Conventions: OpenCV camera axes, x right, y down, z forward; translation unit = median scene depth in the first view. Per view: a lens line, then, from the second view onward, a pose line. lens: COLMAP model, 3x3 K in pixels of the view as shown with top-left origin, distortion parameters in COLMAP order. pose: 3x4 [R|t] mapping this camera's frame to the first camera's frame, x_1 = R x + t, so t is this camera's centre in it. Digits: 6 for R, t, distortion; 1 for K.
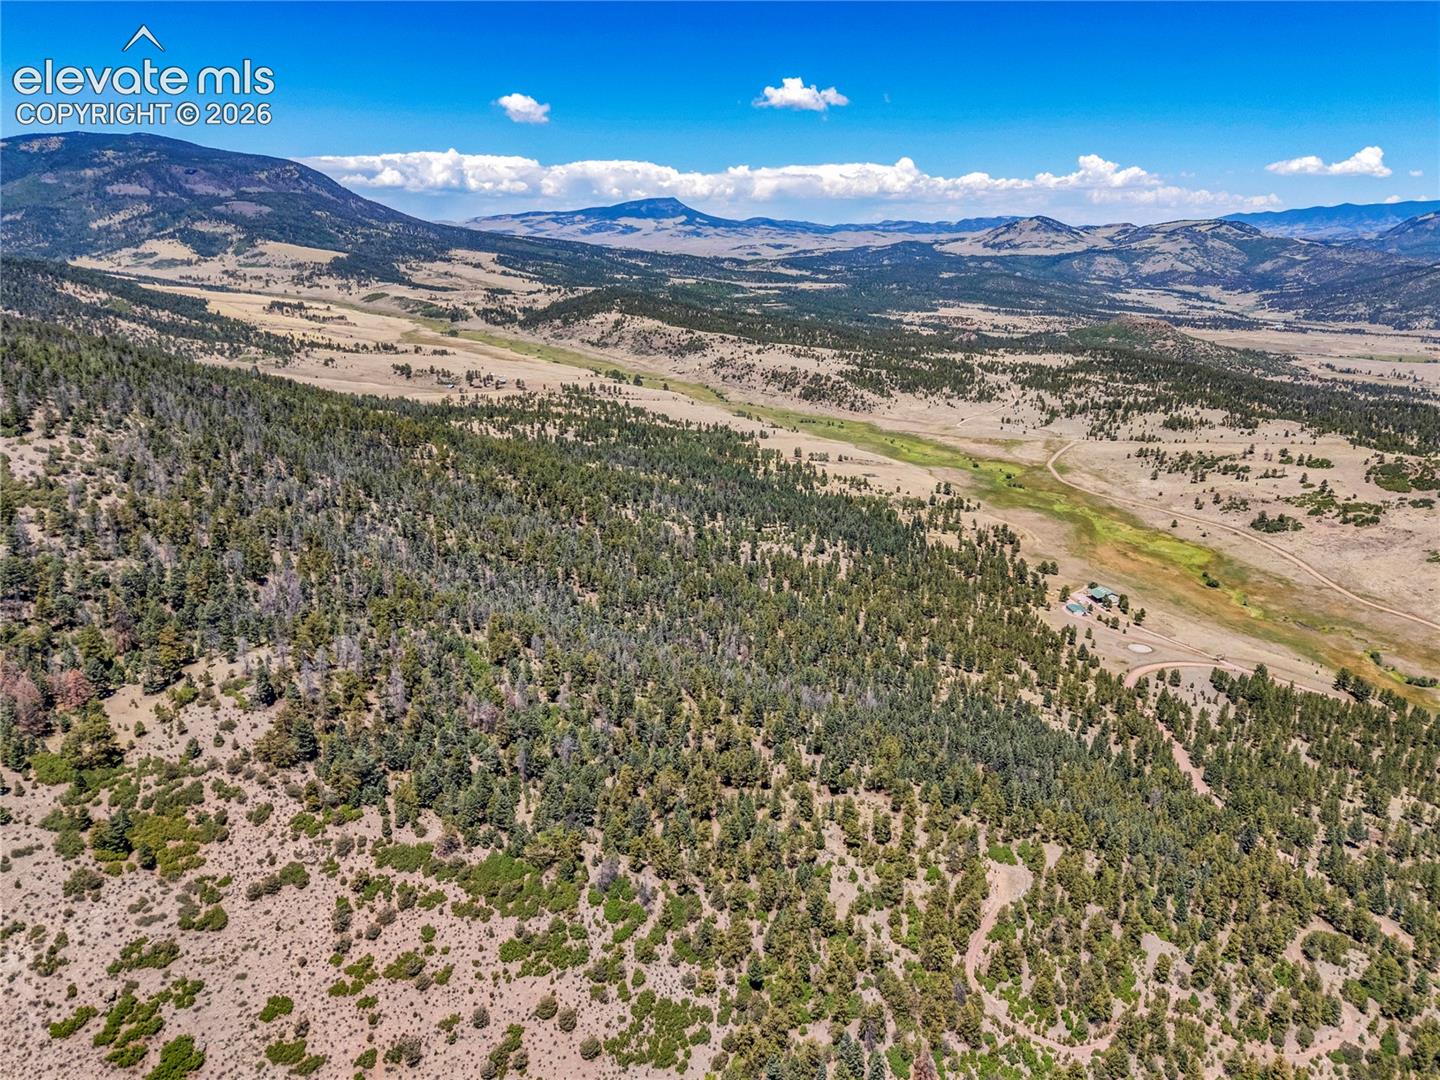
lens RADIAL K [[1030.2, 0, 724.4], [0, 1030.2, 540.6], [0, 0, 1]] dist [0.035096, -0.023086]
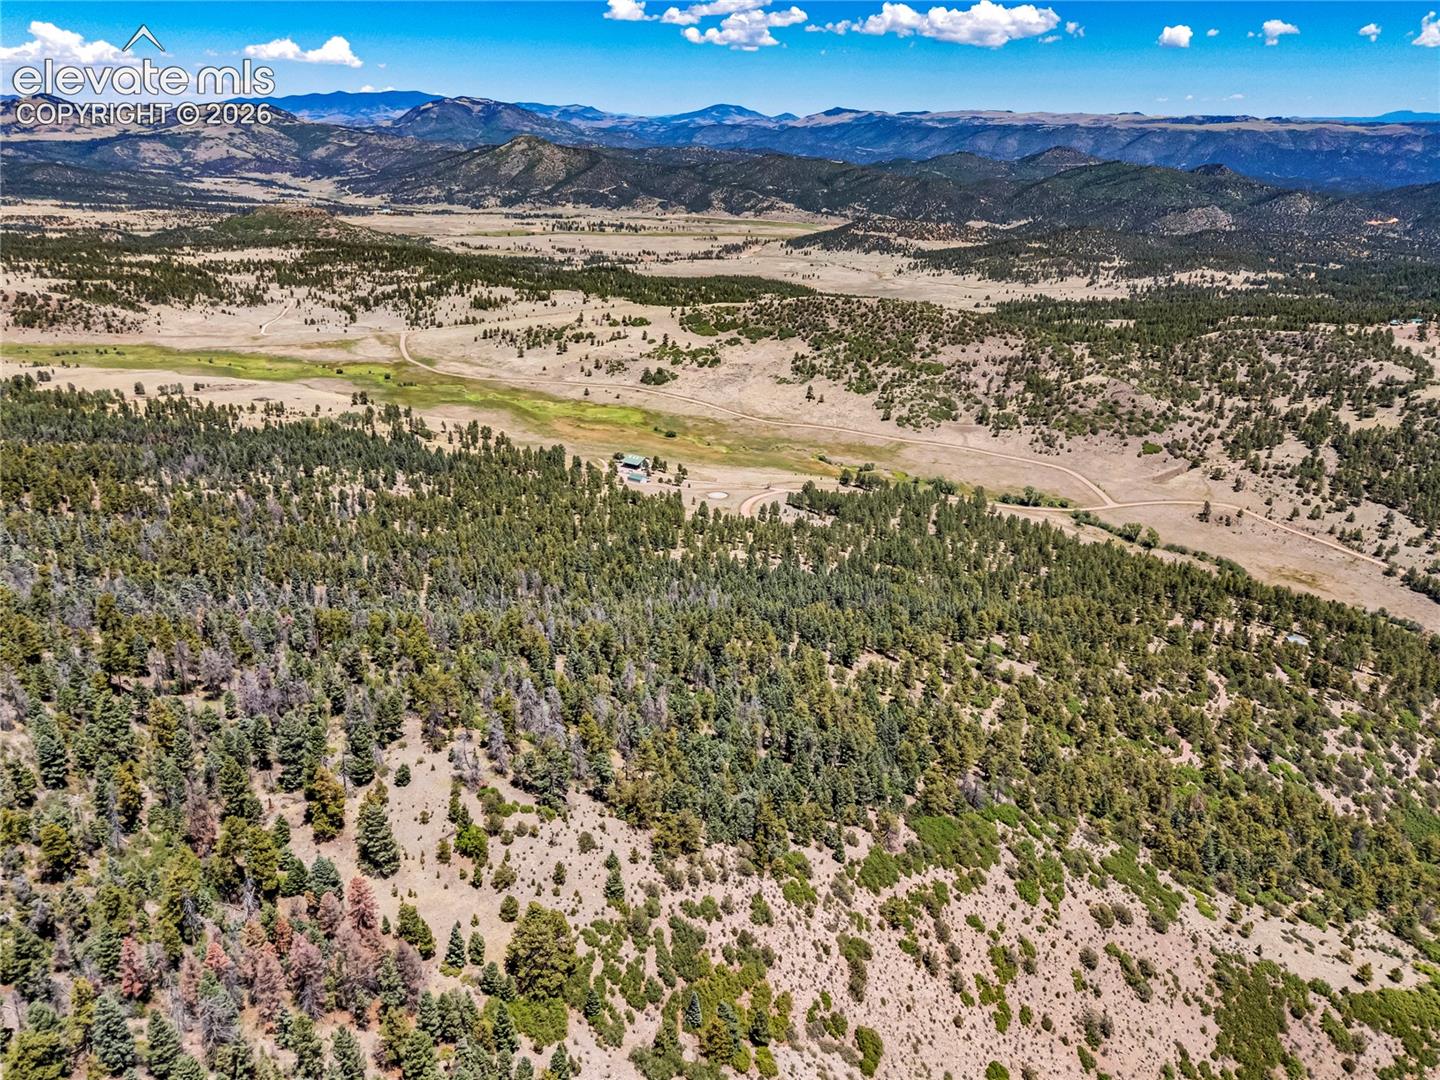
lens RADIAL K [[1030.2, 0, 720.6], [0, 1030.2, 545.1], [0, 0, 1]] dist [0.035096, -0.023086]
pose [[0.685375, -0.272265, 0.675376, -0.241064], [0.201808, 0.962162, 0.183081, -0.031621], [-0.699667, 0.010817, 0.714387, 0.138913]]
